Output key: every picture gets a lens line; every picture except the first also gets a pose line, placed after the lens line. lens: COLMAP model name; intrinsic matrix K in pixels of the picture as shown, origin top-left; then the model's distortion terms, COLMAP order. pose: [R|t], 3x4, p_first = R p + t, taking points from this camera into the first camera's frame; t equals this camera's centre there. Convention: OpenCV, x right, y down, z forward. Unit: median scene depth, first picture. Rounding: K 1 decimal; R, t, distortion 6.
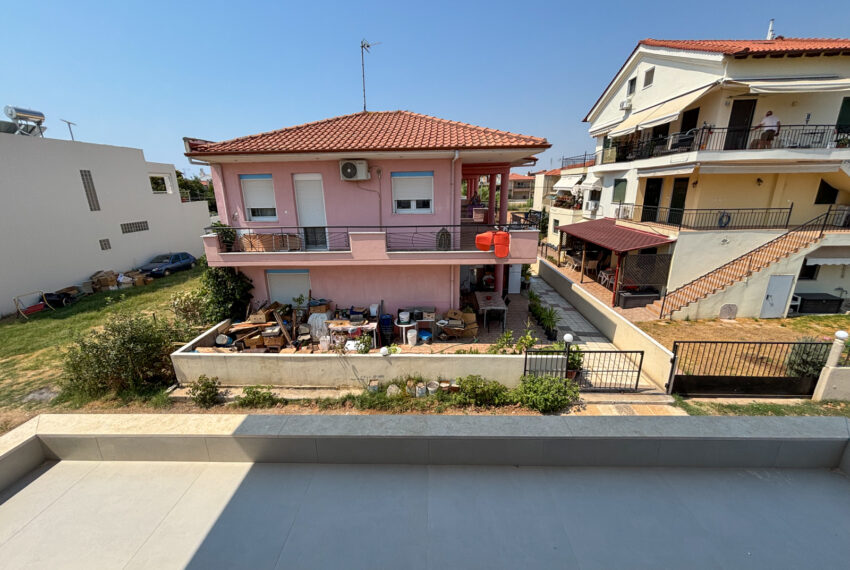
lens RADIAL K [[343.1, 0, 427.1], [0, 343.1, 284.1], [0, 0, 1]] dist [-0.002385, -0.000285]
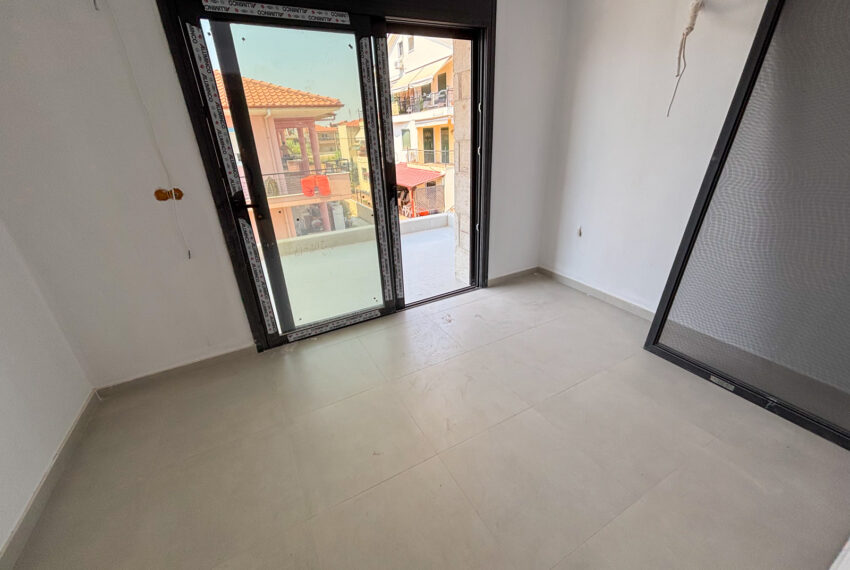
lens RADIAL K [[343.1, 0, 427.1], [0, 343.1, 284.1], [0, 0, 1]] dist [-0.002385, -0.000285]
pose [[0.865086, -0.224729, 0.448468, -0.058996], [0.167351, 0.972109, 0.164310, 0.056573], [-0.472885, -0.067090, 0.878566, -0.195521]]
